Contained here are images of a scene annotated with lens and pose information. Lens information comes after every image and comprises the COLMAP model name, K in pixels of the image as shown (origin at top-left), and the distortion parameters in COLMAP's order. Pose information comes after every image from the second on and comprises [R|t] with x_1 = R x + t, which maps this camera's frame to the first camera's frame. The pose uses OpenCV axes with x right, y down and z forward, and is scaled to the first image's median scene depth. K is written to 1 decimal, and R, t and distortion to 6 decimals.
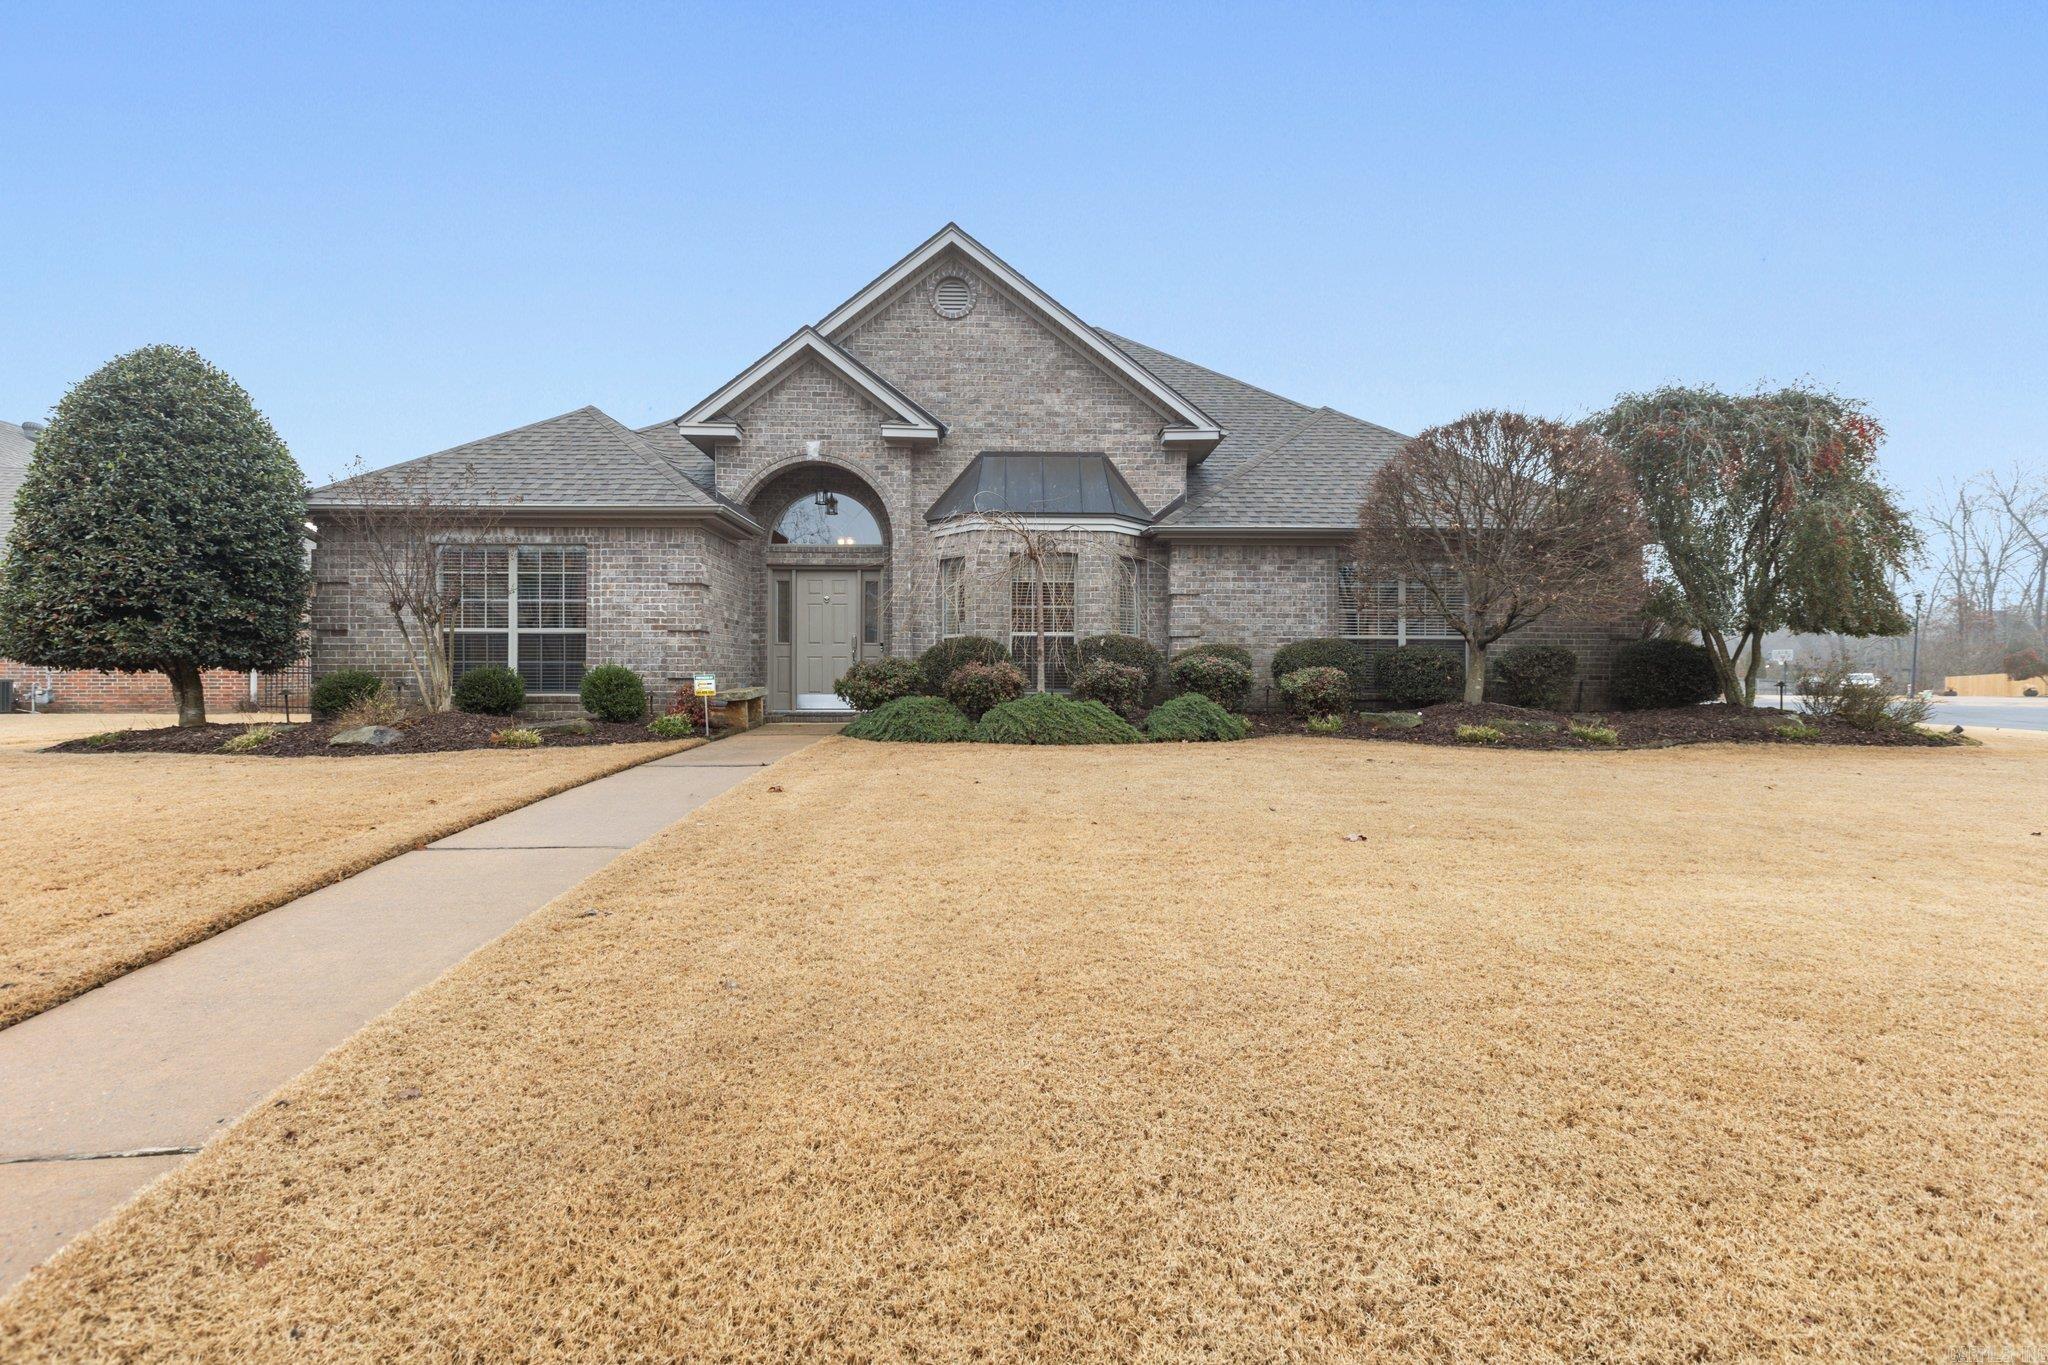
lens RADIAL K [[939.0, 0, 1019.9], [0, 939.0, 695.2], [0, 0, 1]] dist [0.011667, 0.000348]
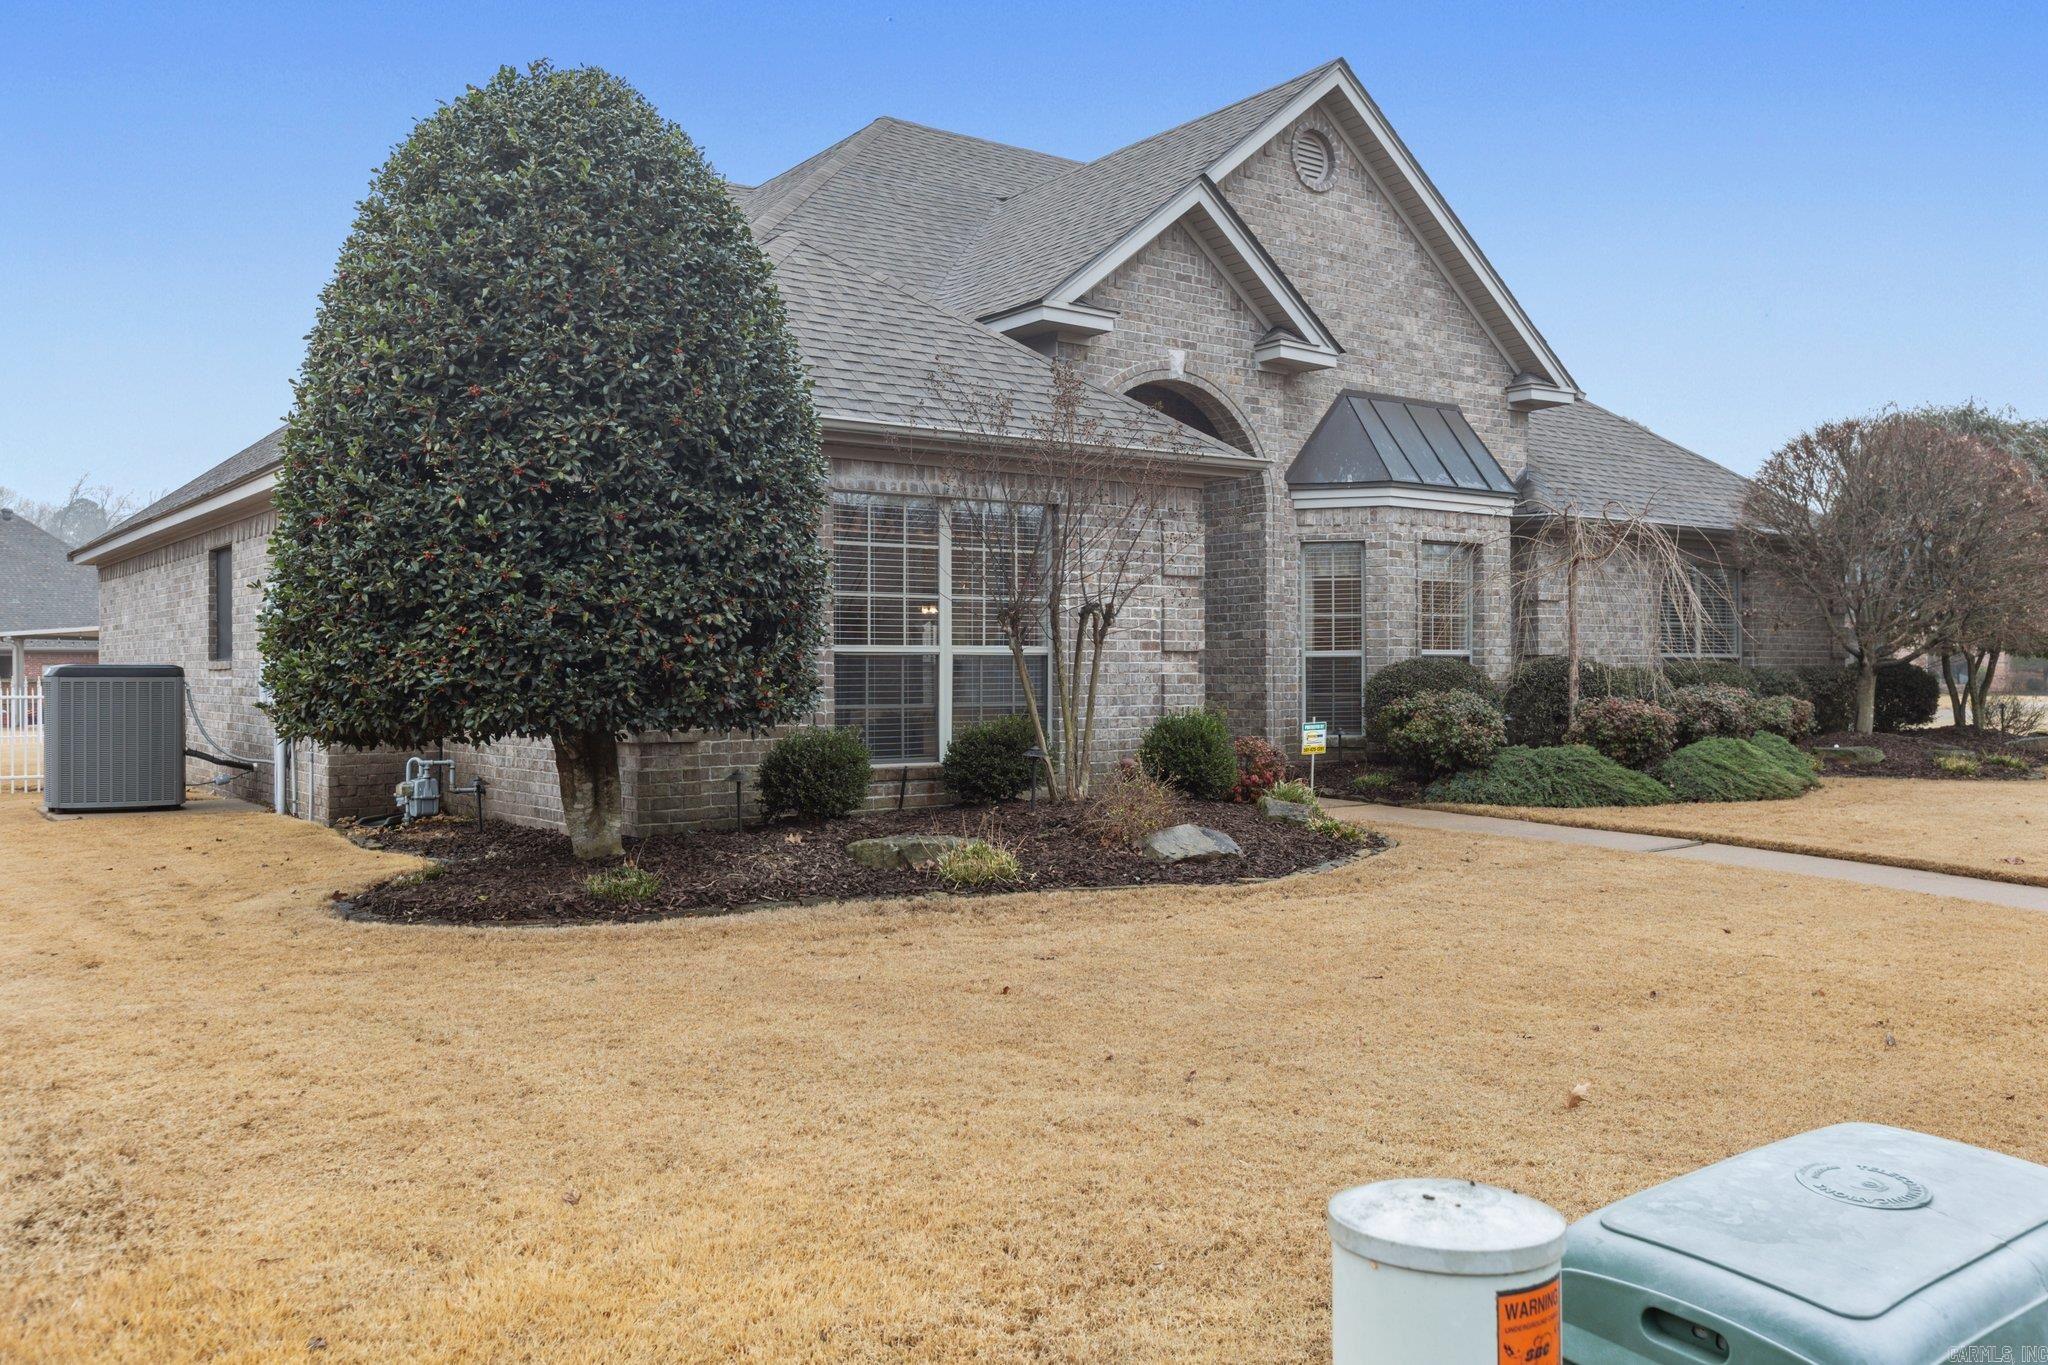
lens RADIAL K [[1654.5, 0, 1024.1], [0, 1654.5, 691.5], [0, 0, 1]] dist [0.018872, 0.002544]
pose [[0.808596, -0.013499, 0.588209, -0.964019], [0.024778, 0.999631, -0.011121, -0.028943], [-0.587842, 0.023567, 0.808632, 0.159051]]
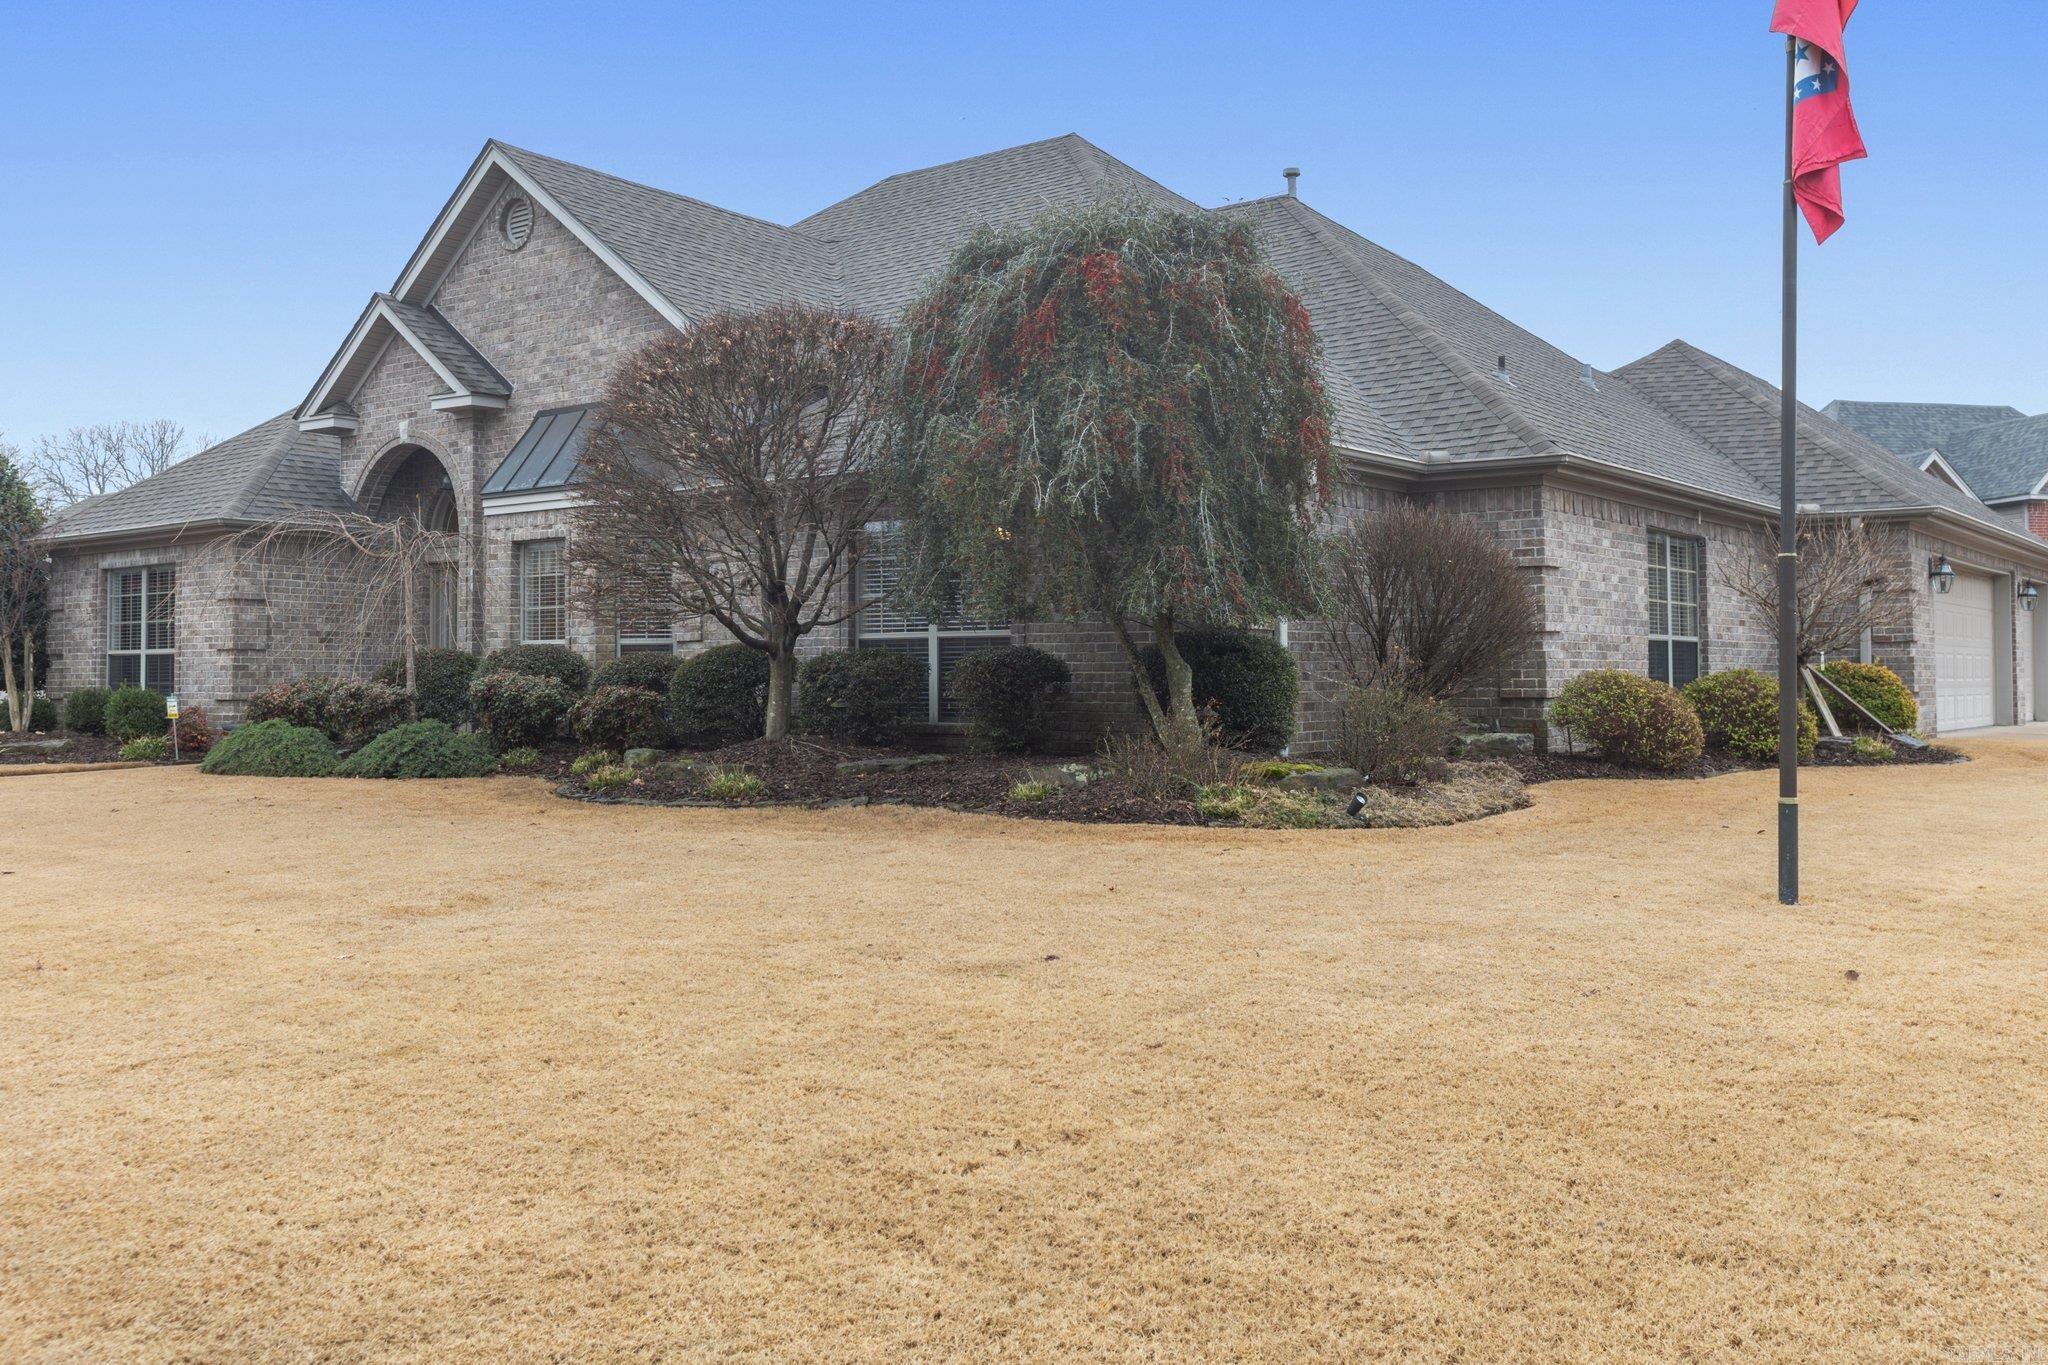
lens RADIAL K [[1797.6, 0, 1028.8], [0, 1797.6, 664.8], [0, 0, 1]] dist [-0.006739, 0.000781]
pose [[0.781614, -0.012747, -0.623632, 1.226109], [-0.012100, 0.999293, -0.035591, 0.000554], [0.623645, 0.035365, 0.780907, 0.093669]]
